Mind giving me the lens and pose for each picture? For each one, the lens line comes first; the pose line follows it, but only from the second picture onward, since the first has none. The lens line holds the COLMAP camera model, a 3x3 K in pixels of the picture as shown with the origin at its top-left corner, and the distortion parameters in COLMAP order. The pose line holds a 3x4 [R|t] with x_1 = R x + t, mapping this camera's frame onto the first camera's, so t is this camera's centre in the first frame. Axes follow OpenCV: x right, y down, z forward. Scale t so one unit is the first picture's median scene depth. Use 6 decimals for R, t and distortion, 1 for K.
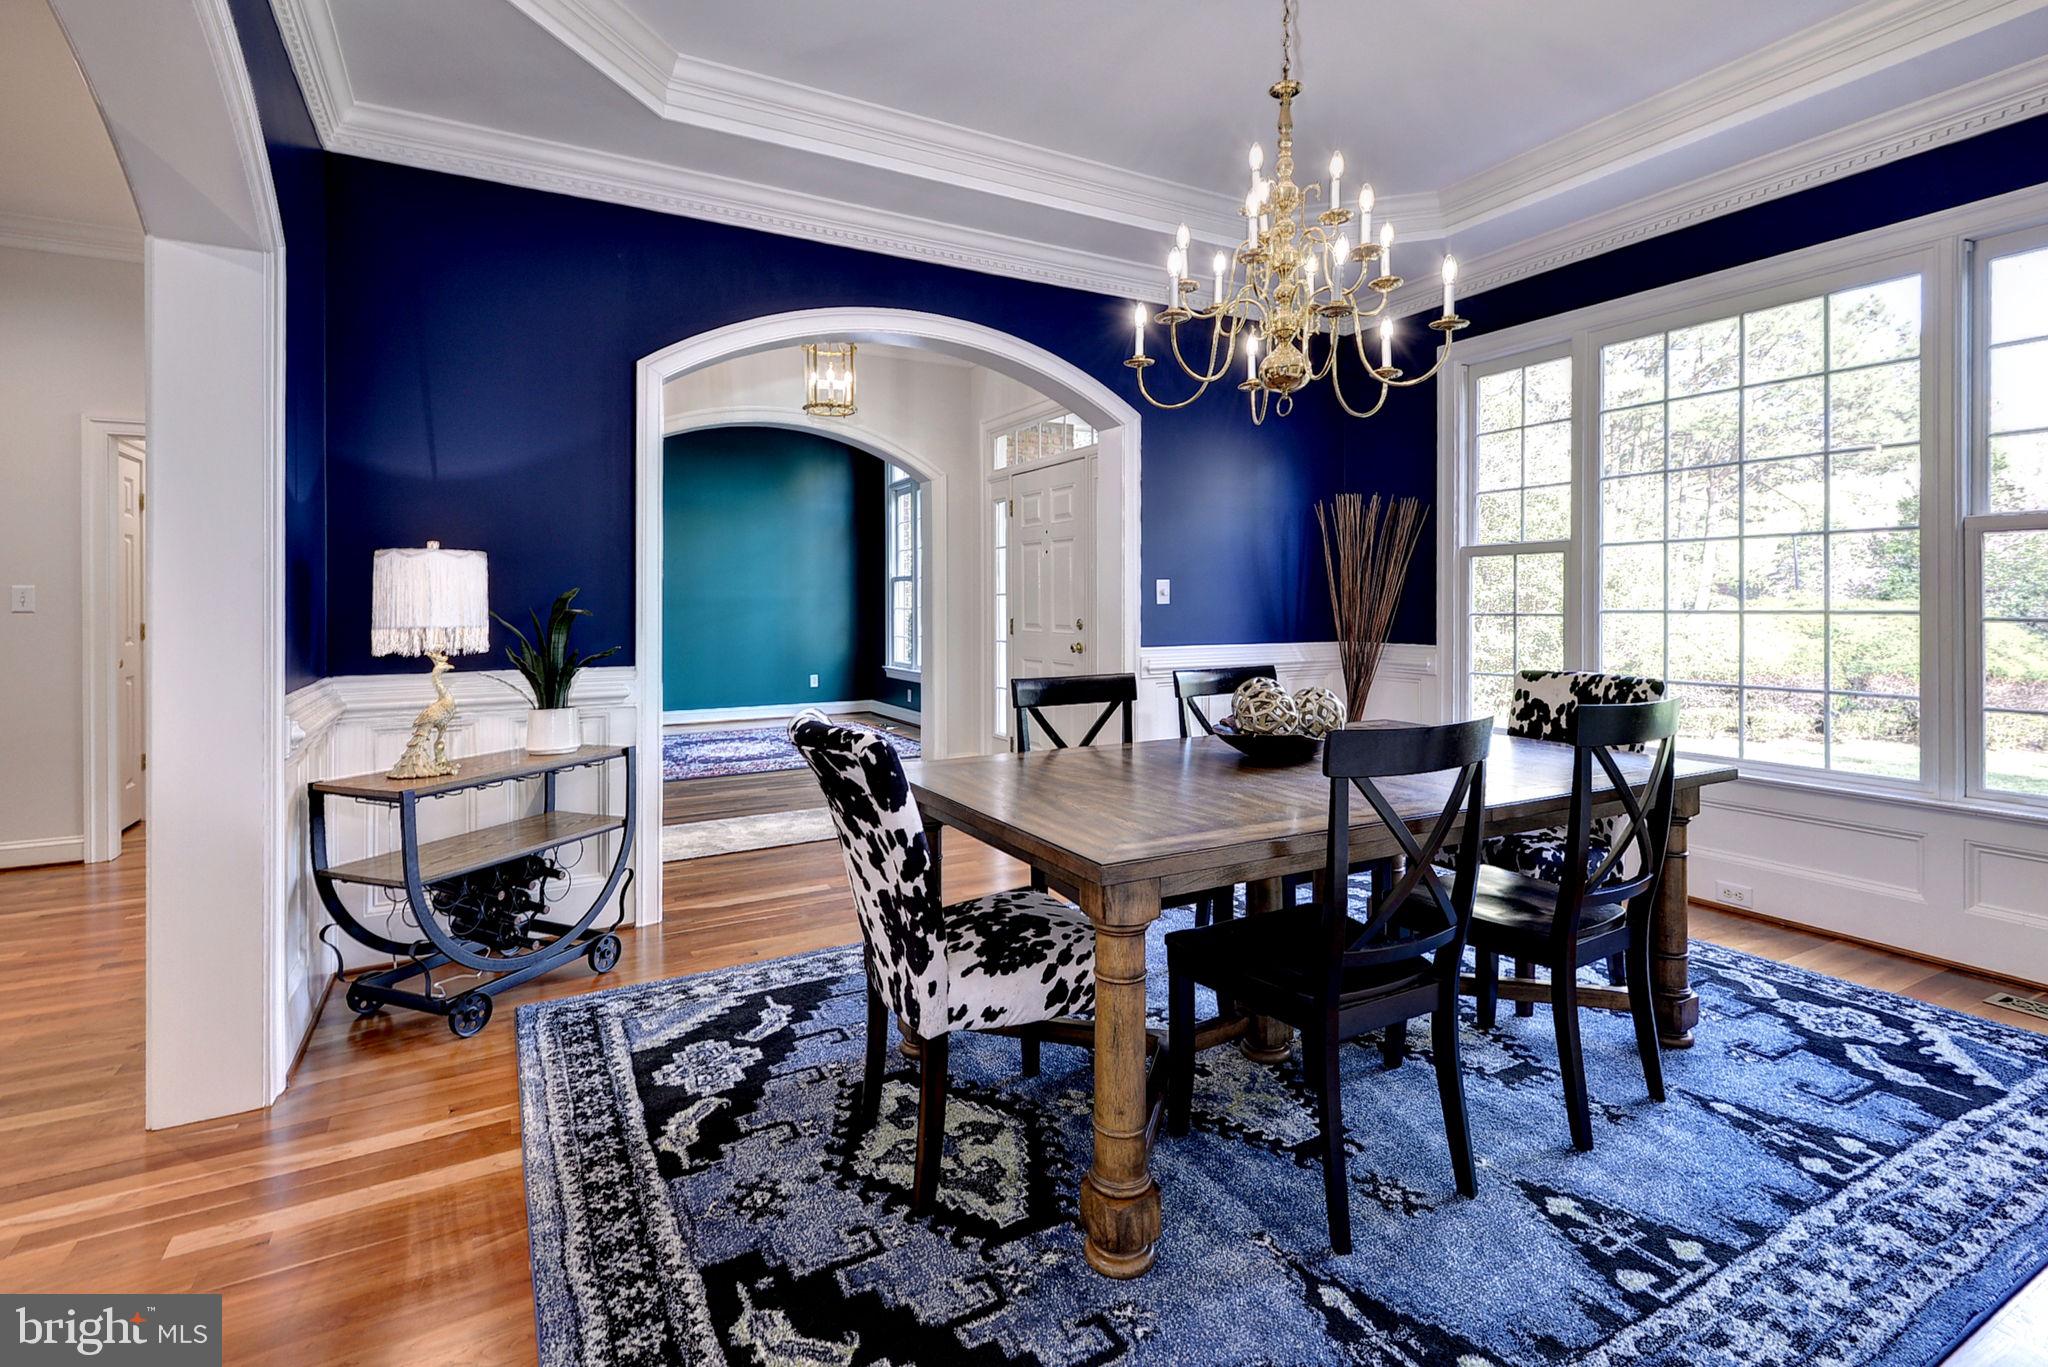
lens RADIAL K [[964.7, 0, 1024.5], [0, 964.7, 606.3], [0, 0, 1]] dist [0.027053, -0.013824]
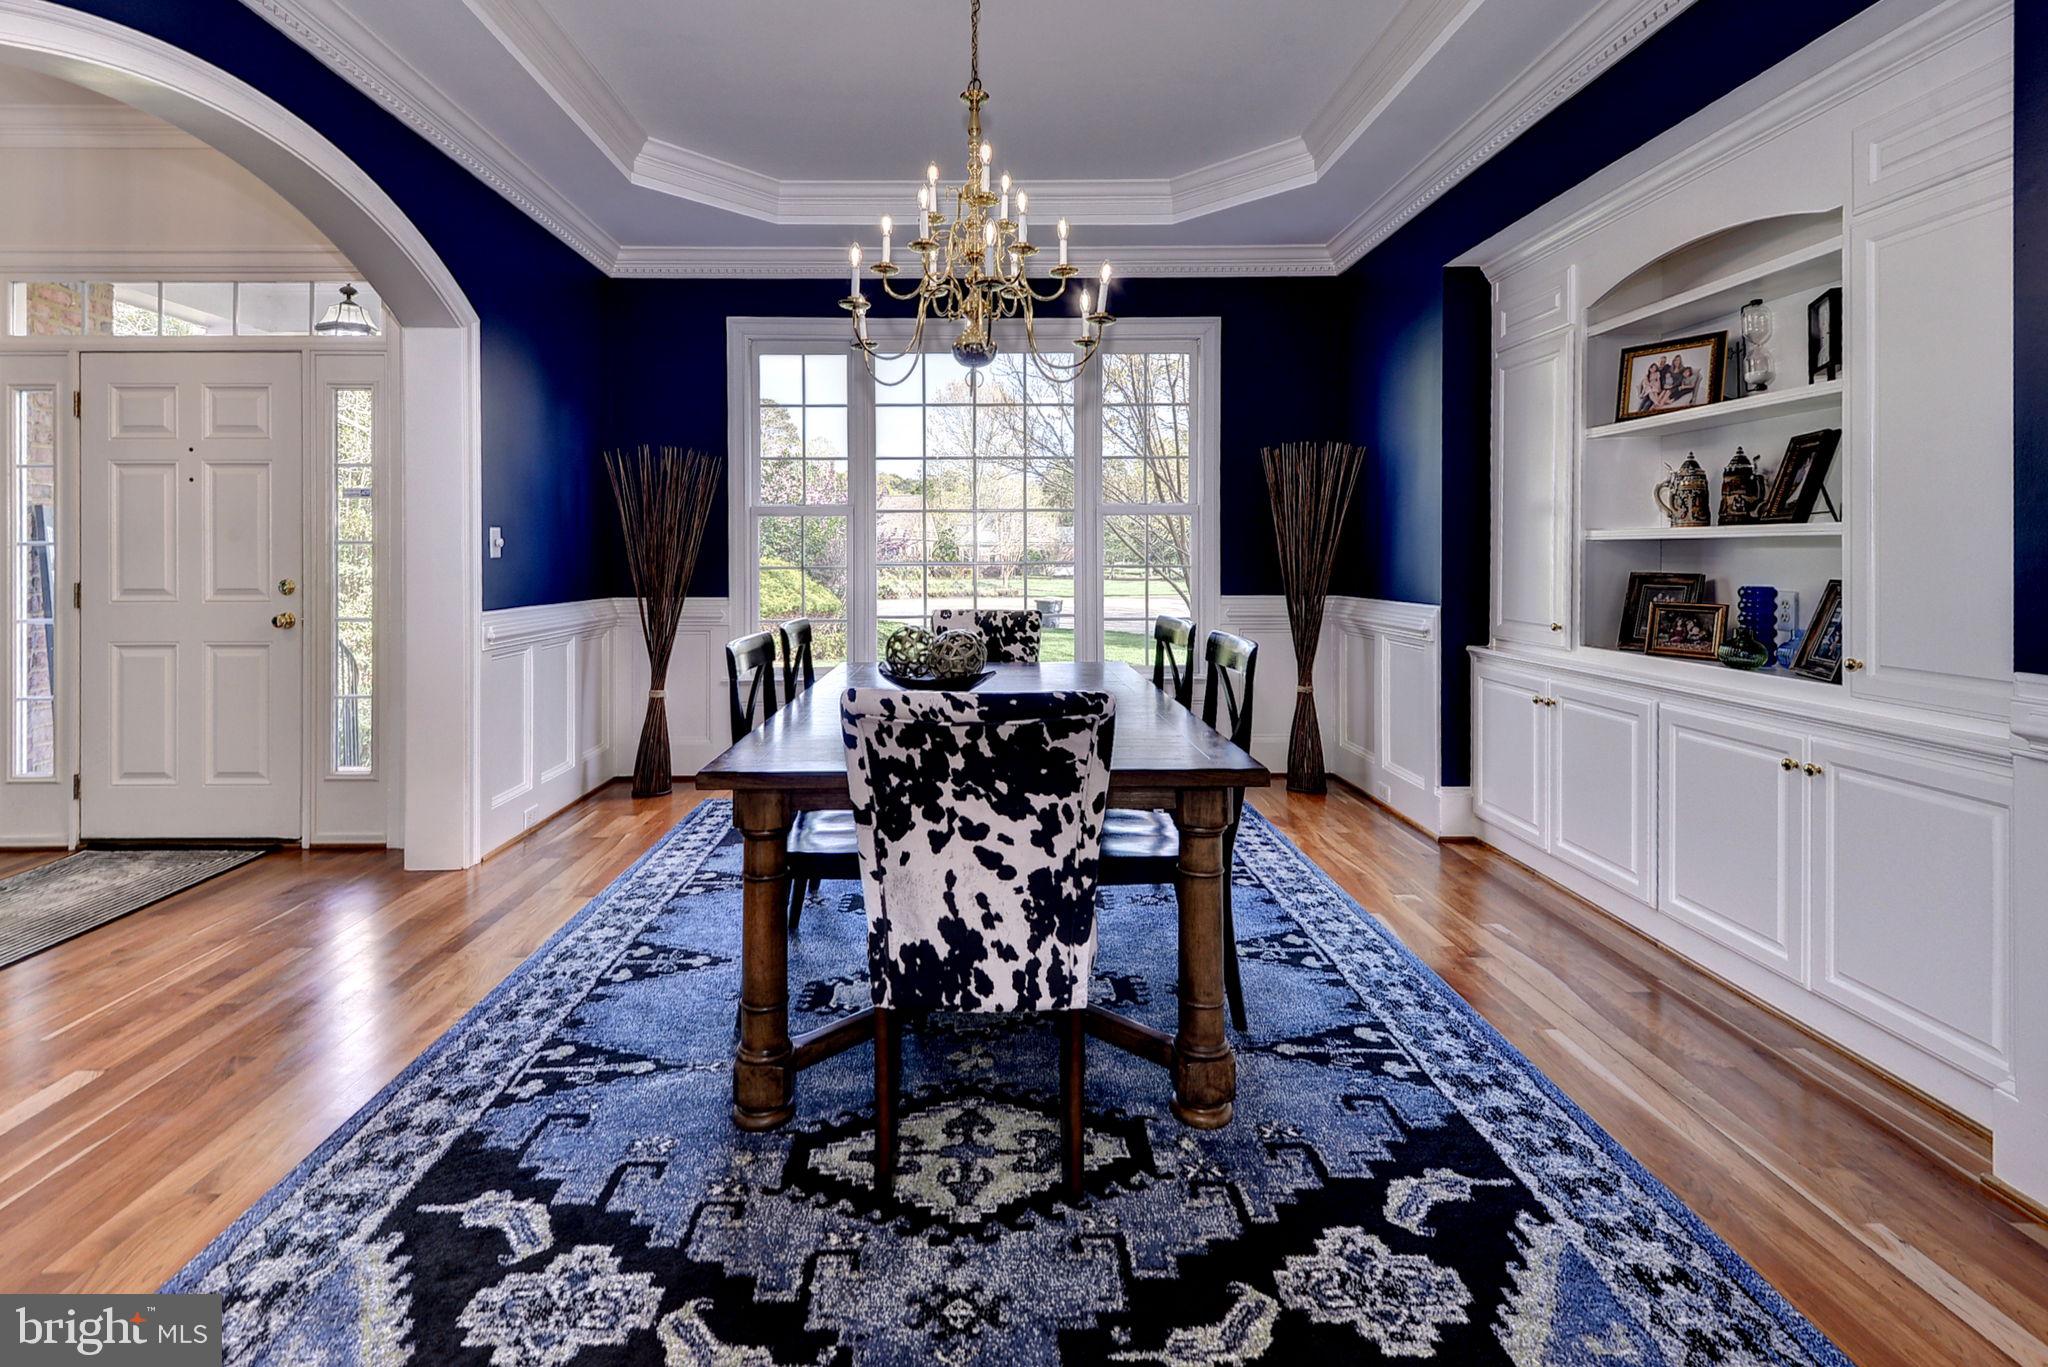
lens RADIAL K [[974.5, 0, 990.2], [0, 974.5, 562.0], [0, 0, 1]] dist [0.024917, -0.013262]
pose [[0.474194, -0.002055, 0.880418, -0.676173], [0.005531, 0.999984, -0.000644, 0.005726], [-0.880403, 0.005175, 0.474198, 0.425766]]
